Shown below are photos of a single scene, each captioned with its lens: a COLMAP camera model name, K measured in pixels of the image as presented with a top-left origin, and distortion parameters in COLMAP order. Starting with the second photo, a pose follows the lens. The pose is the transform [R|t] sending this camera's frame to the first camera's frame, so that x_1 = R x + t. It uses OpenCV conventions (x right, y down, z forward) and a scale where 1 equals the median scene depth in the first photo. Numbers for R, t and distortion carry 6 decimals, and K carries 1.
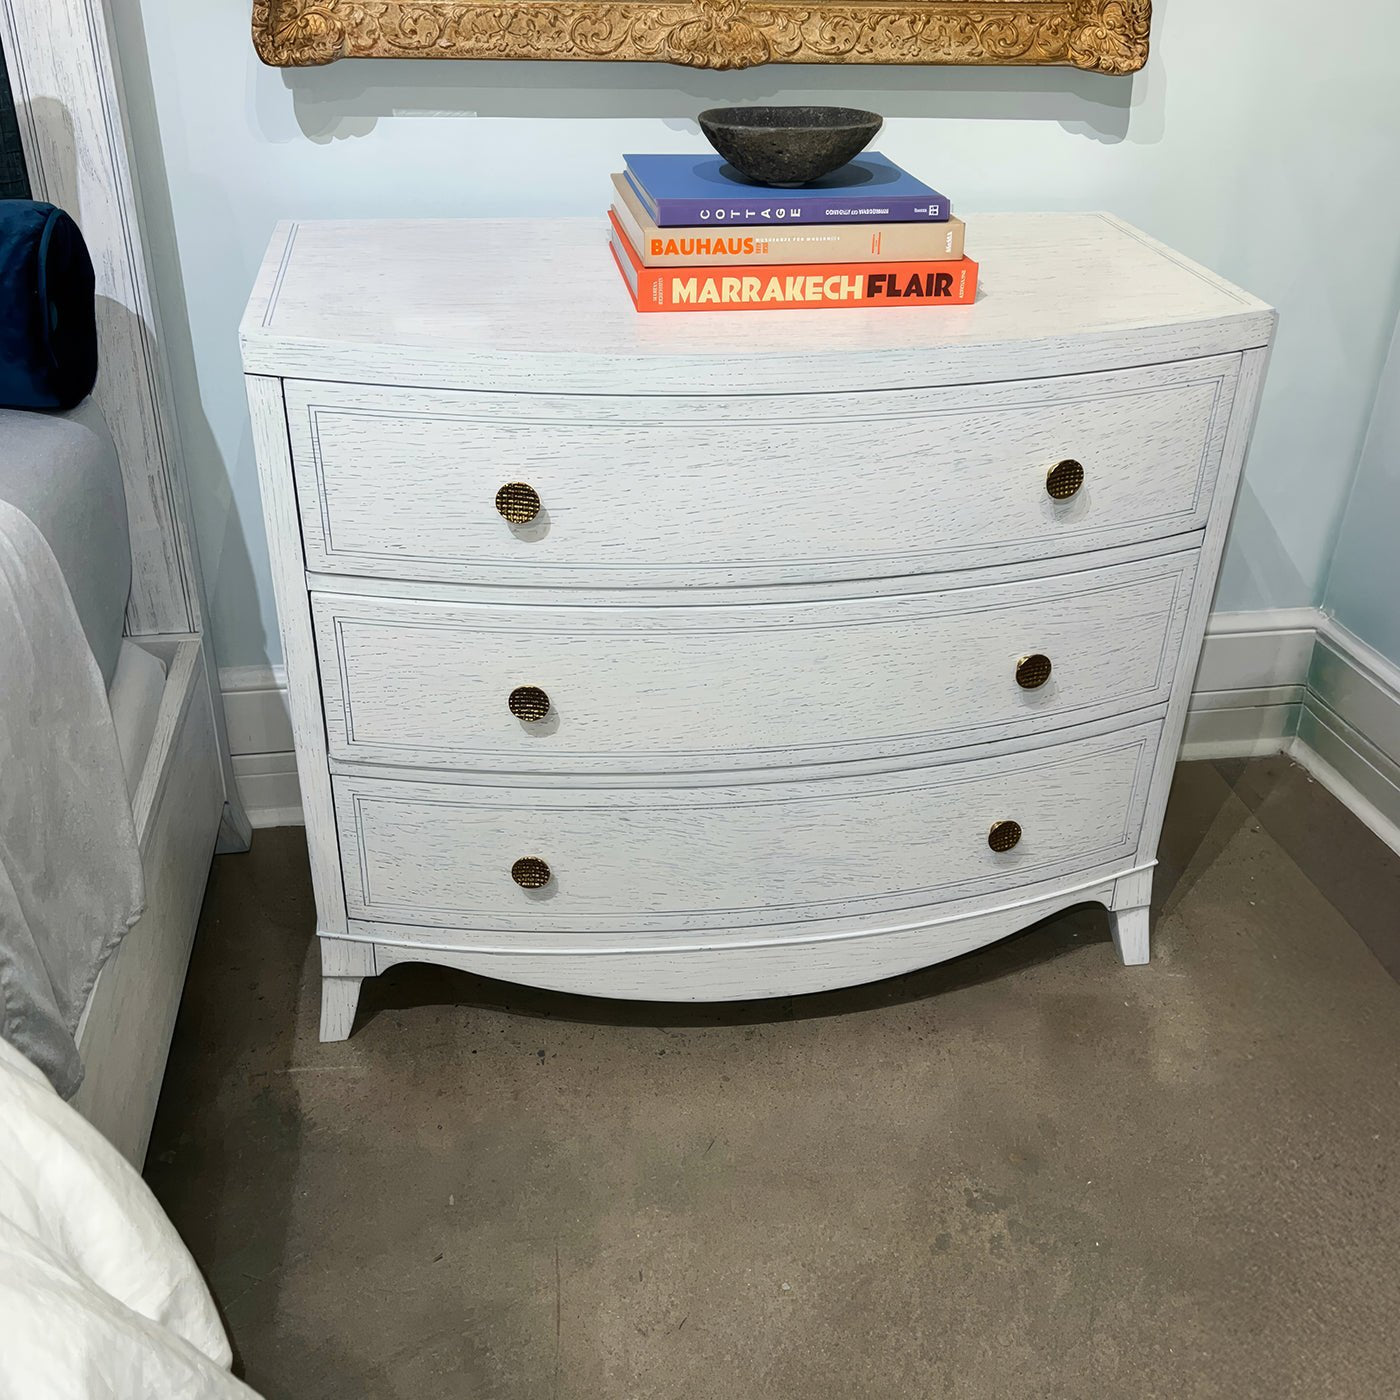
lens RADIAL K [[1464.4, 0, 701.4], [0, 1464.4, 699.1], [0, 0, 1]] dist [0.048212, 0.000000]
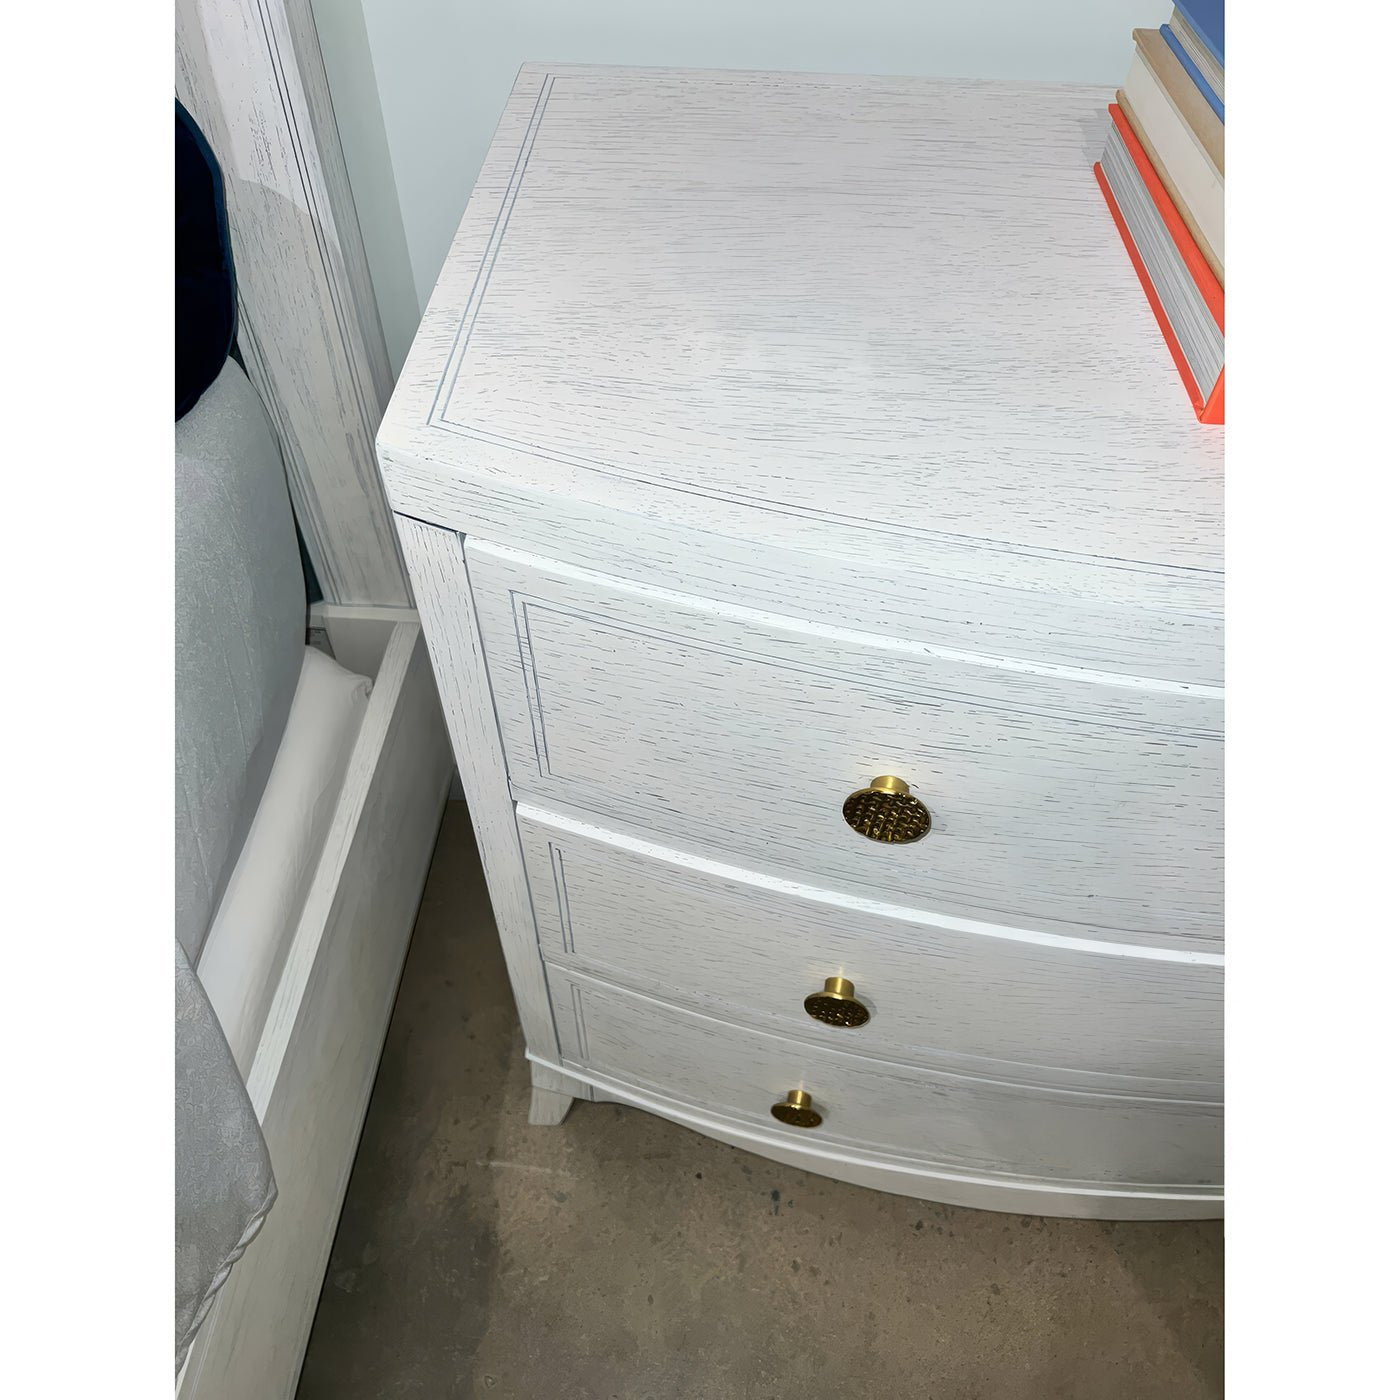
lens RADIAL K [[1056.5, 0, 696.6], [0, 1056.5, 700.7], [0, 0, 1]] dist [0.033348, -0.015085]
pose [[0.978677, 0.154702, -0.135127, -0.119446], [-0.101410, 0.935989, 0.337107, -0.237978], [0.178629, -0.316216, 0.931718, 0.530514]]
